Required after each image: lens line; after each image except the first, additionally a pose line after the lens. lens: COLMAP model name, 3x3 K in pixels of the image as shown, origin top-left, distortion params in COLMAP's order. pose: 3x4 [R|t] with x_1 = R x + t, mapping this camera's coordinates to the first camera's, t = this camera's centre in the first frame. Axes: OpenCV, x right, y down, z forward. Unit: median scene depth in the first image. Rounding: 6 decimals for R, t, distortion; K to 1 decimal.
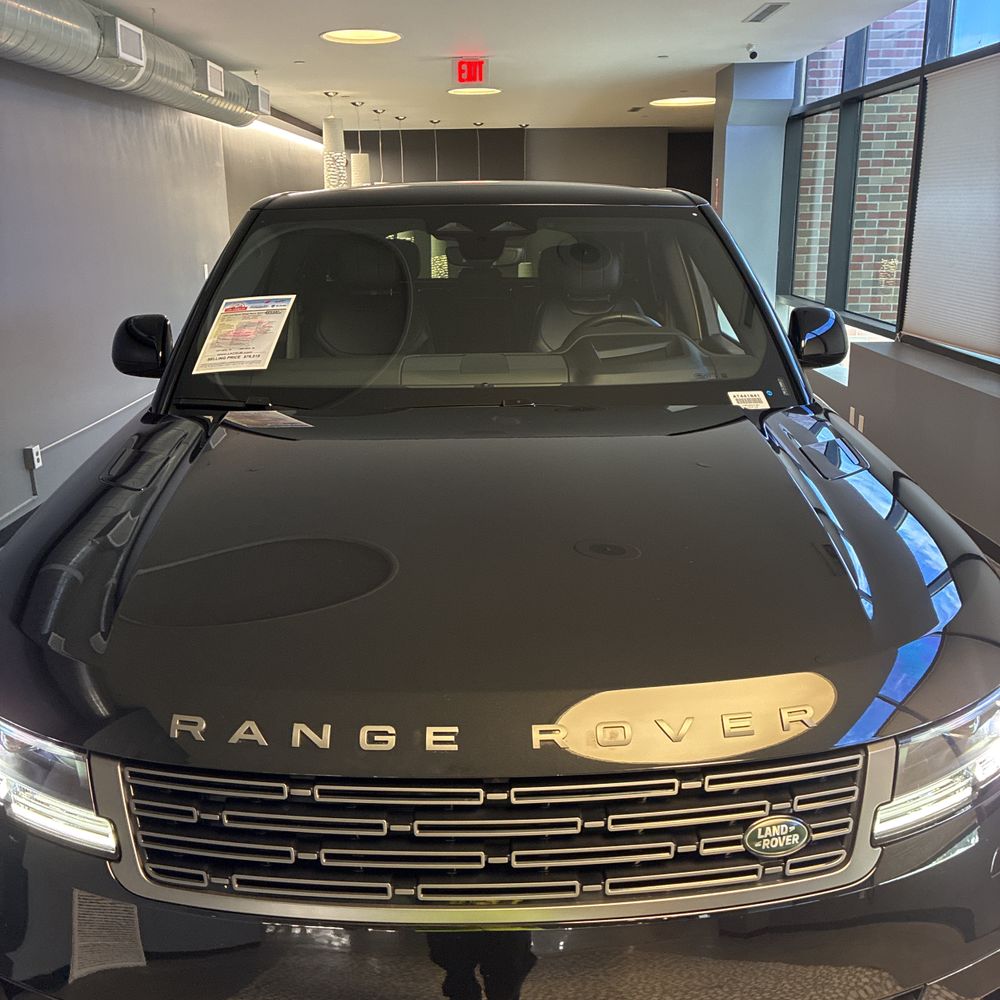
lens RADIAL K [[1005.4, 0, 491.1], [0, 1005.4, 497.7], [0, 0, 1]] dist [0.058377, -0.047652]
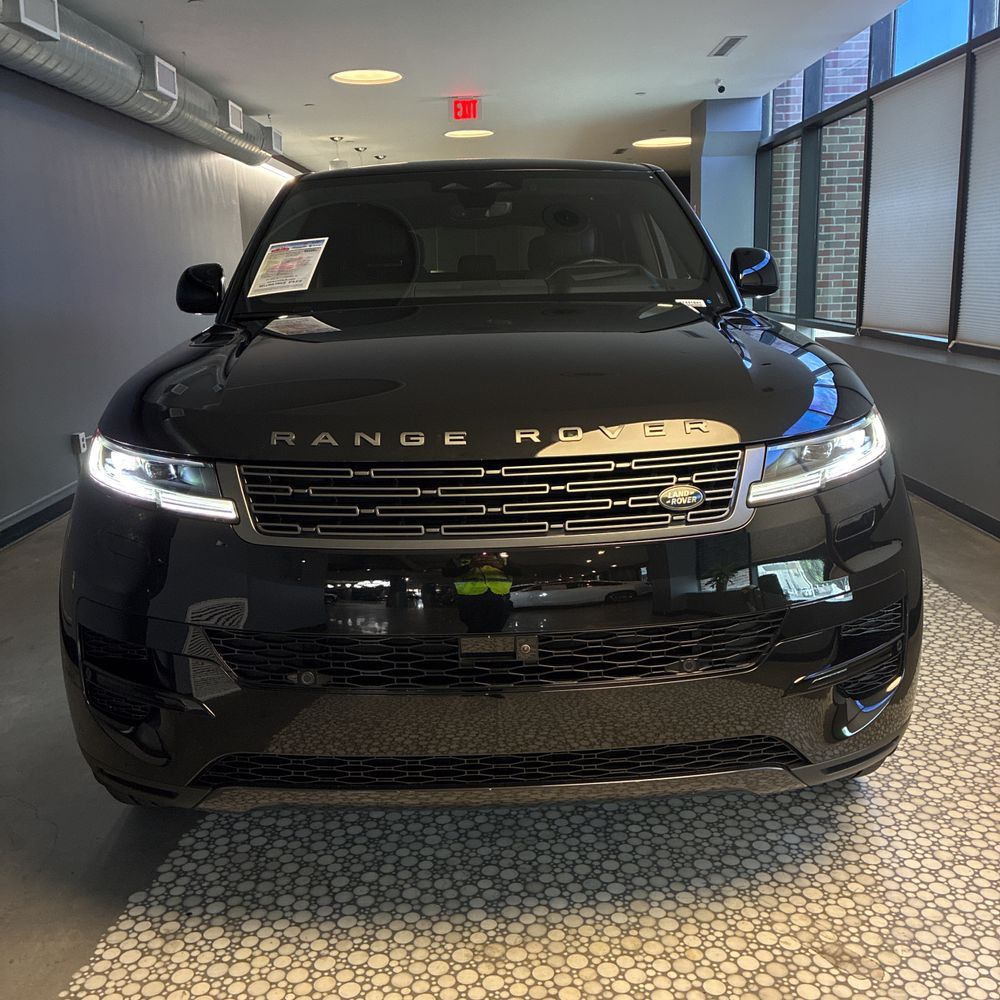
lens RADIAL K [[1005.4, 0, 491.1], [0, 1005.4, 497.7], [0, 0, 1]] dist [0.058377, -0.047652]
pose [[0.999814, -0.019249, -0.000907, 0.001627], [0.019166, 0.998205, -0.056733, 0.181775], [0.001997, 0.056705, 0.998389, -0.210426]]
